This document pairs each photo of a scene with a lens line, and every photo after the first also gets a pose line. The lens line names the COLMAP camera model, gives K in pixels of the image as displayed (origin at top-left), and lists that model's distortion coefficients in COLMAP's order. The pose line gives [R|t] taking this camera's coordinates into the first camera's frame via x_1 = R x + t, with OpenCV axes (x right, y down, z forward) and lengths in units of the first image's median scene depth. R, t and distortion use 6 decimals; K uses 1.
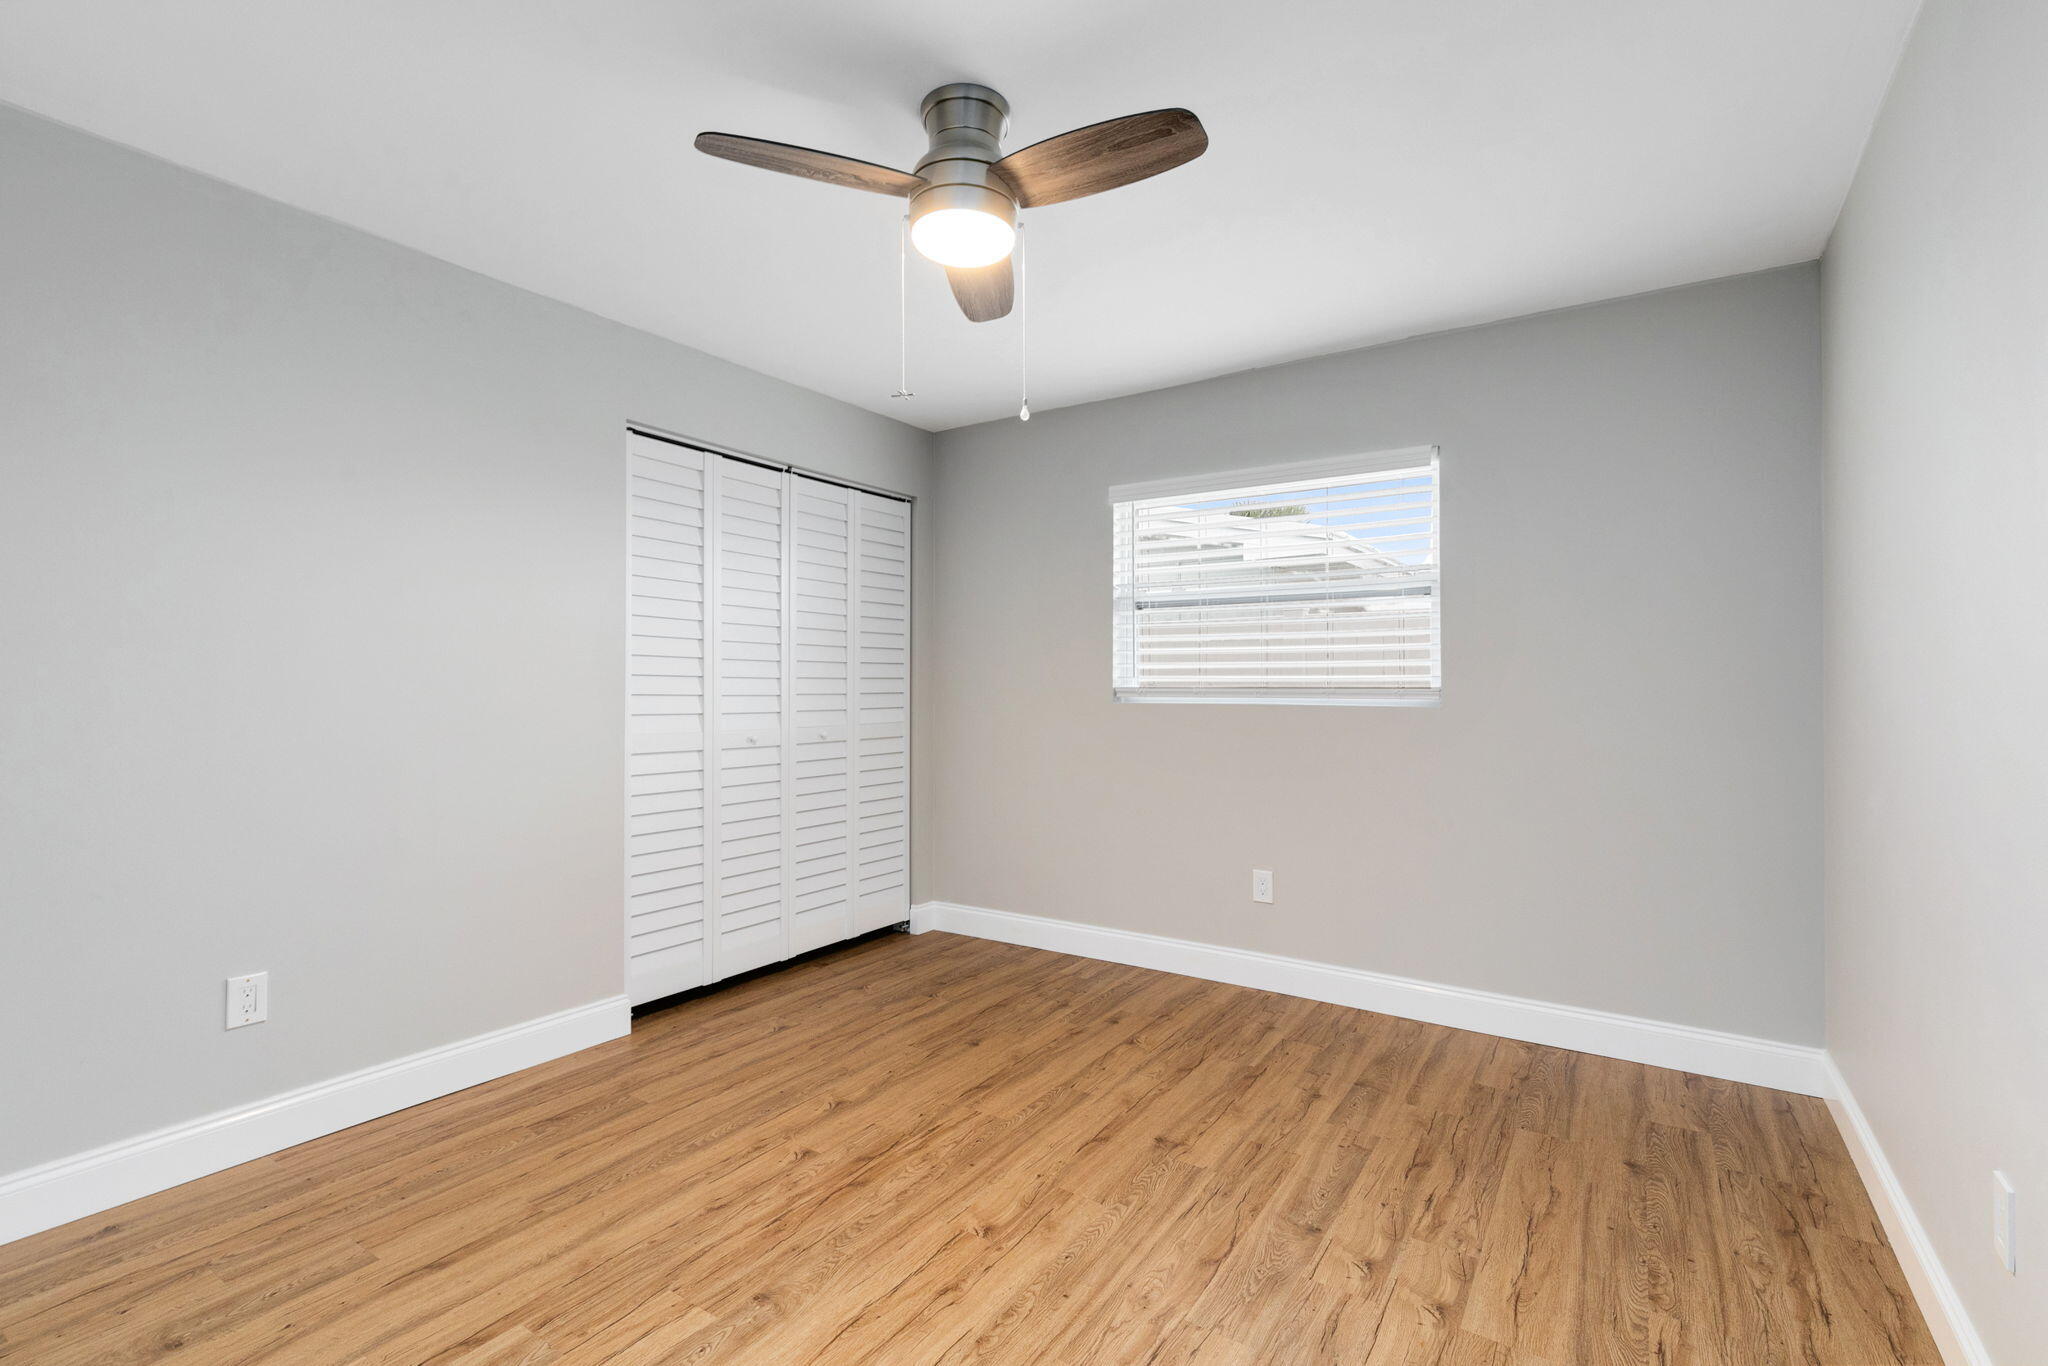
lens RADIAL K [[939.8, 0, 1024.0], [0, 939.8, 683.0], [0, 0, 1]] dist [-0.000820, -0.000432]
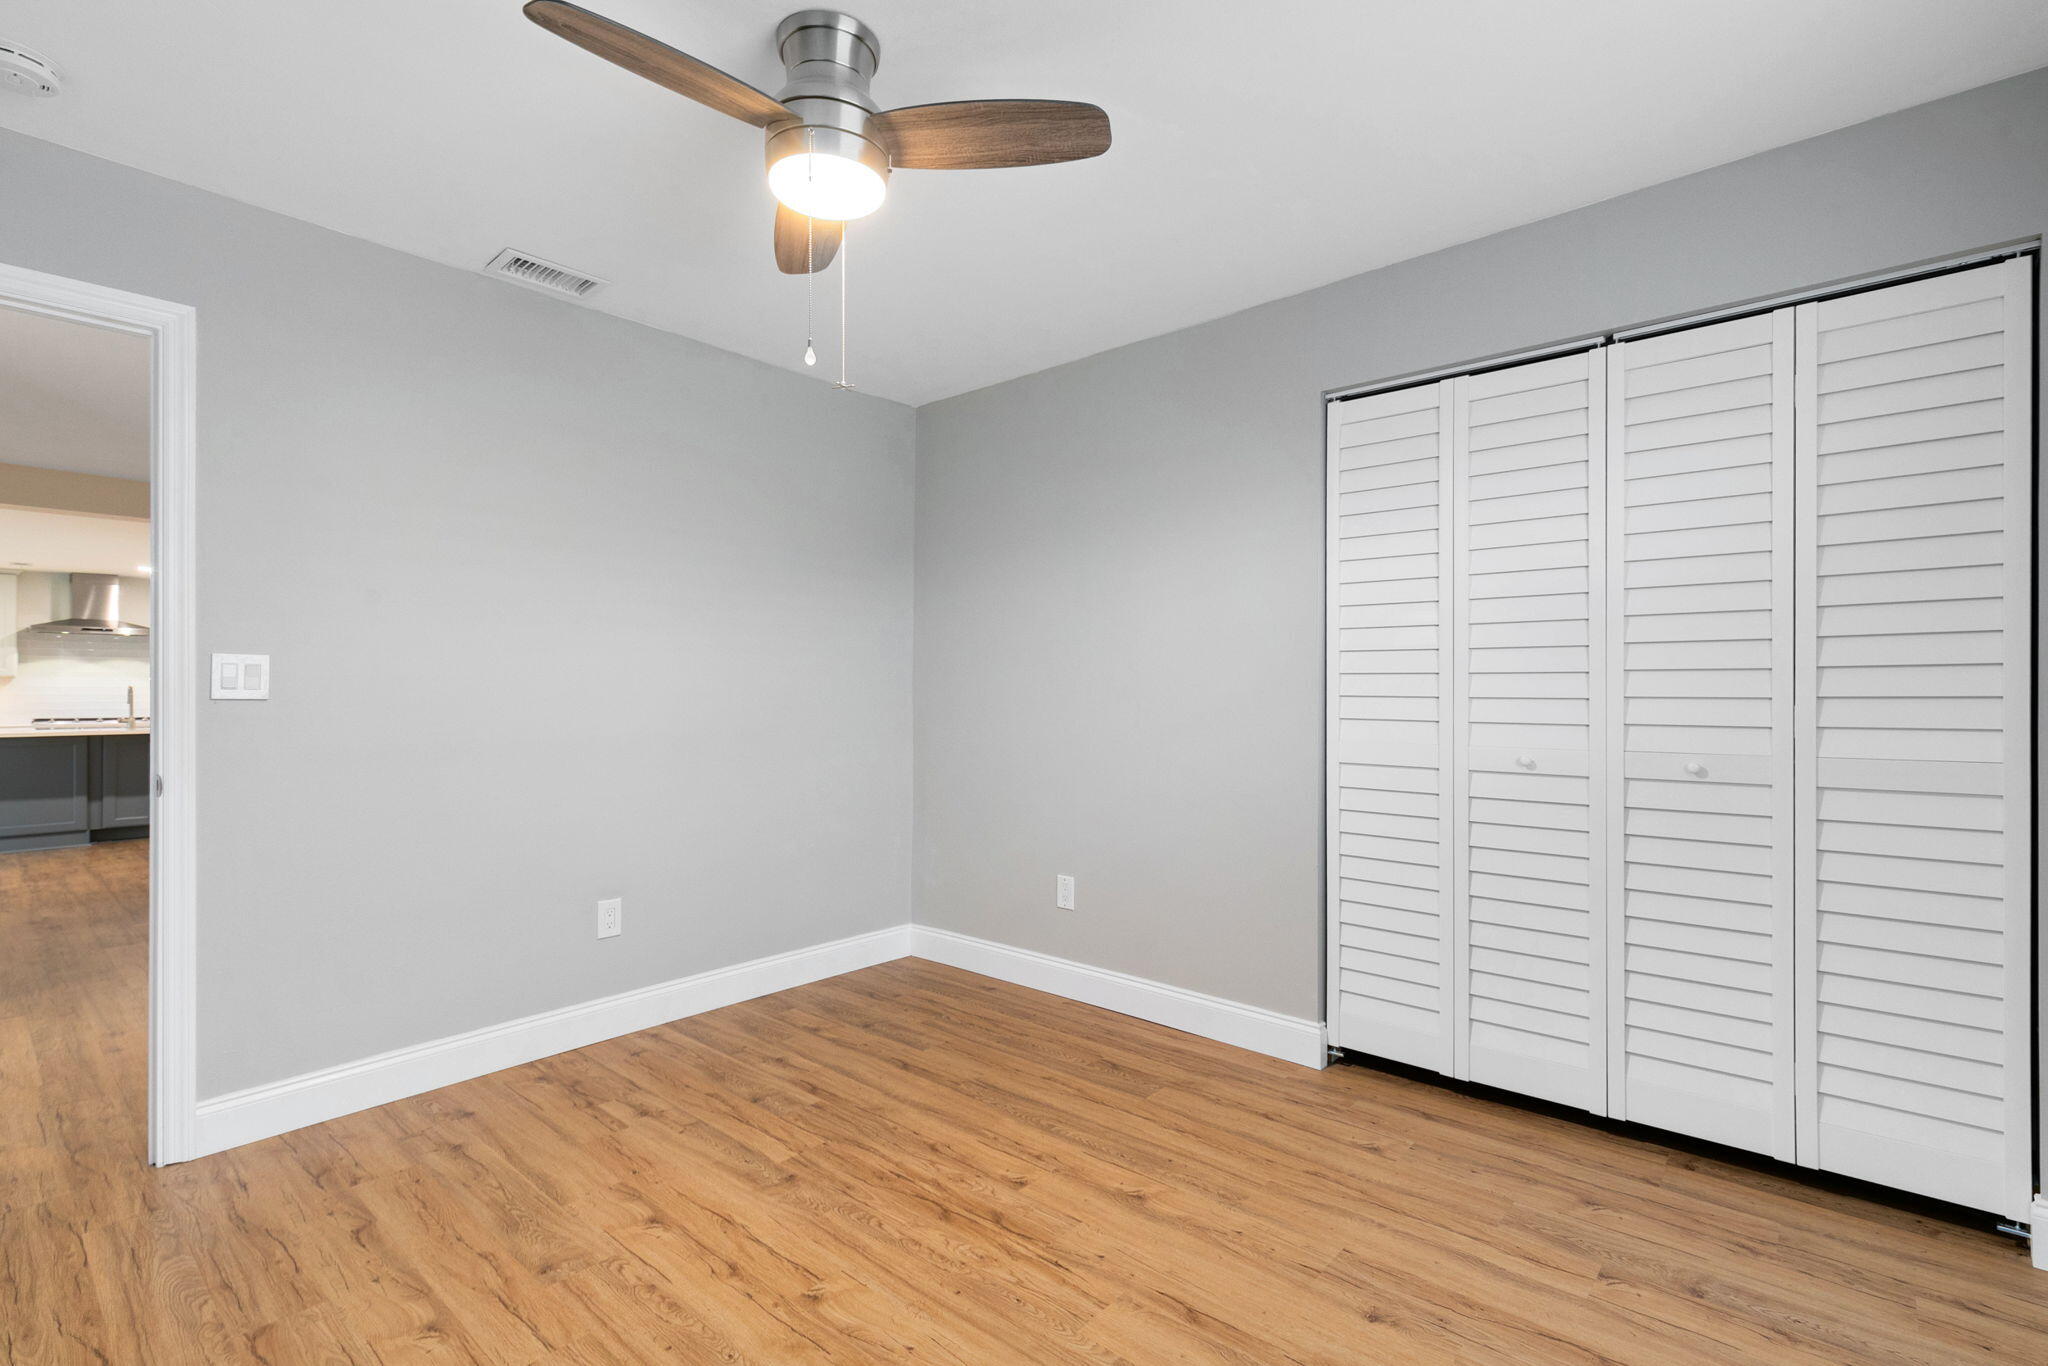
lens RADIAL K [[939.8, 0, 1024.0], [0, 939.8, 683.0], [0, 0, 1]] dist [-0.000820, -0.000432]
pose [[-0.134214, -0.006750, -0.990929, 0.669806], [0.003546, 0.999967, -0.007292, 0.006571], [0.990946, -0.004492, -0.134186, 1.078917]]
